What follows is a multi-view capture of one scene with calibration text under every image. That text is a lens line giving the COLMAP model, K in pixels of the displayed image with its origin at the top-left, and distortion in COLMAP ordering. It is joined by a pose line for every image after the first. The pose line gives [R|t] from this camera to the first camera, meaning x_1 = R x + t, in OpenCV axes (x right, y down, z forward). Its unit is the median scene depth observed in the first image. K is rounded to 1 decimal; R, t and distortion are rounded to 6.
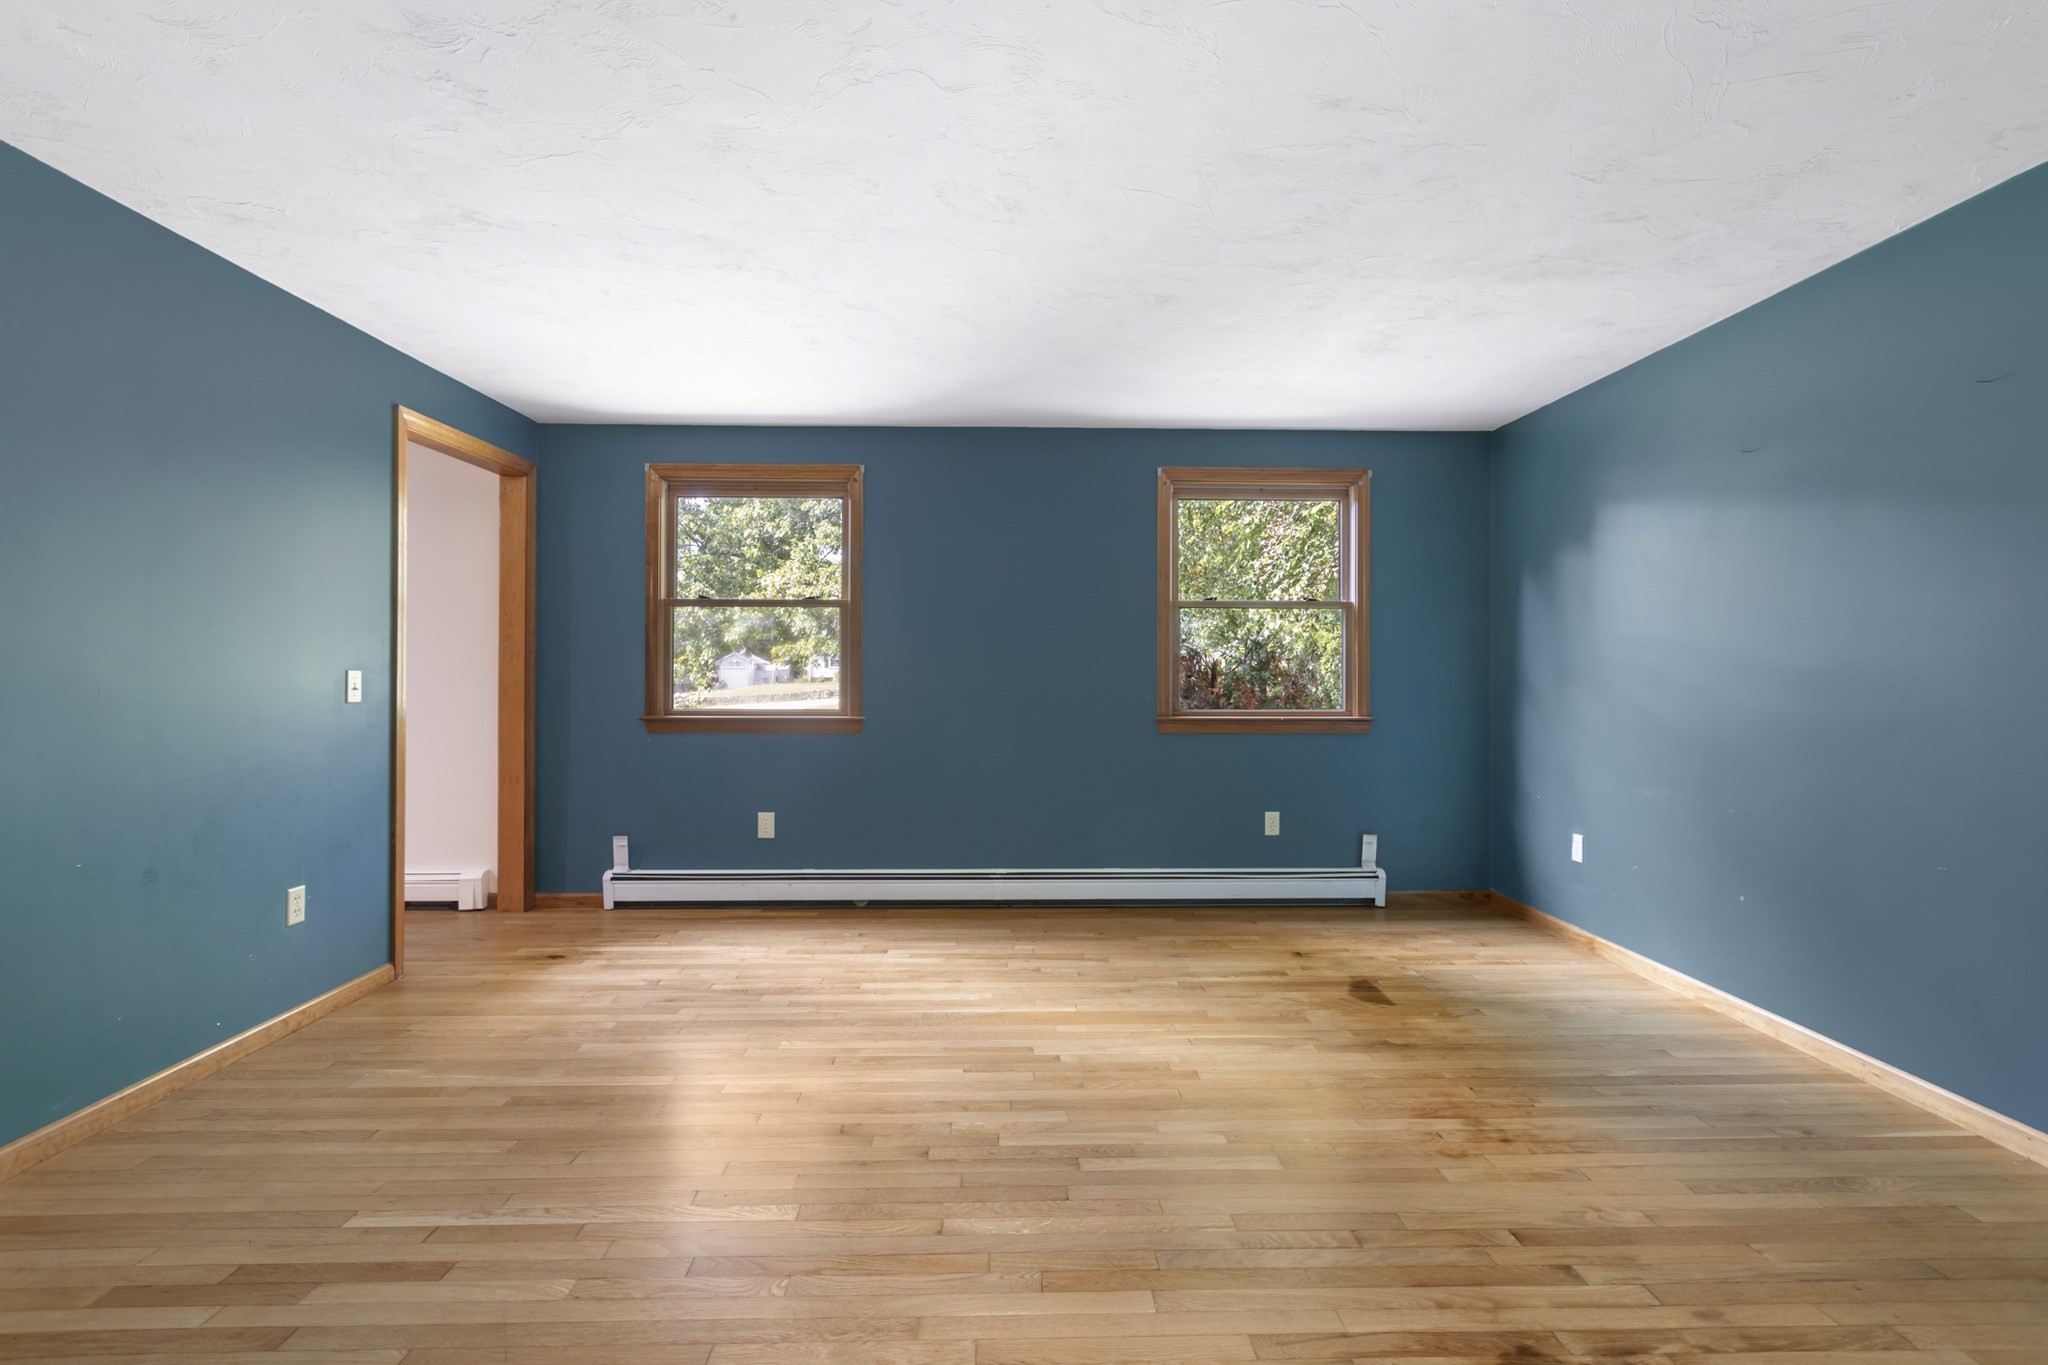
lens RADIAL K [[918.6, 0, 1016.0], [0, 918.6, 669.5], [0, 0, 1]] dist [0.002473, -0.000418]
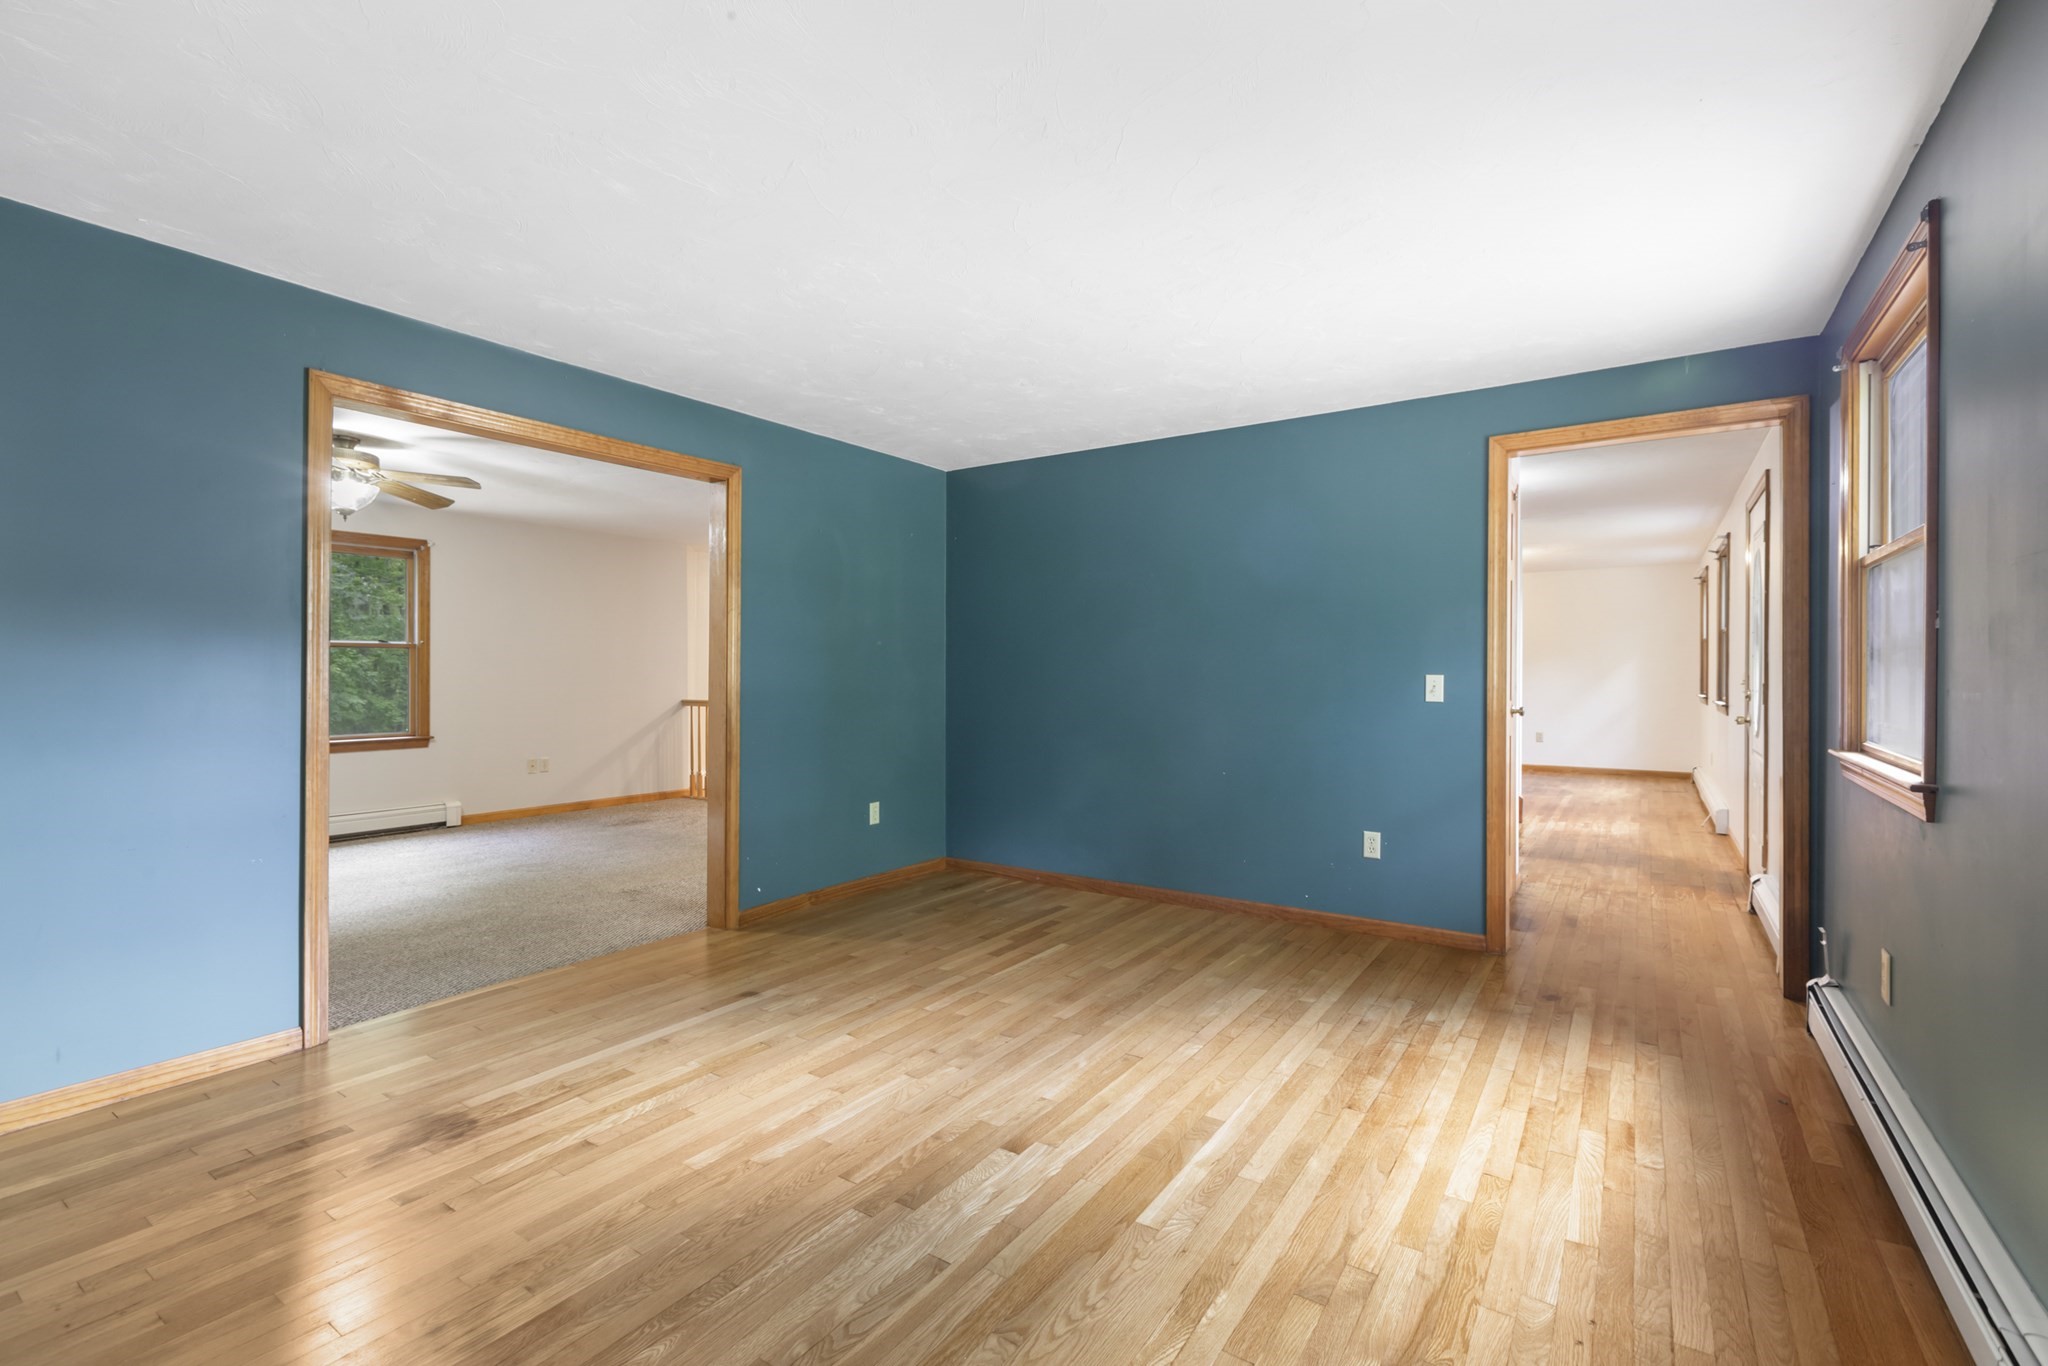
lens RADIAL K [[918.6, 0, 1016.0], [0, 918.6, 670.0], [0, 0, 1]] dist [0.002473, -0.000418]
pose [[-0.580070, -0.007585, -0.814531, 0.810830], [-0.002968, 0.999970, -0.007197, 0.006003], [0.814561, -0.001757, -0.580075, 1.689396]]
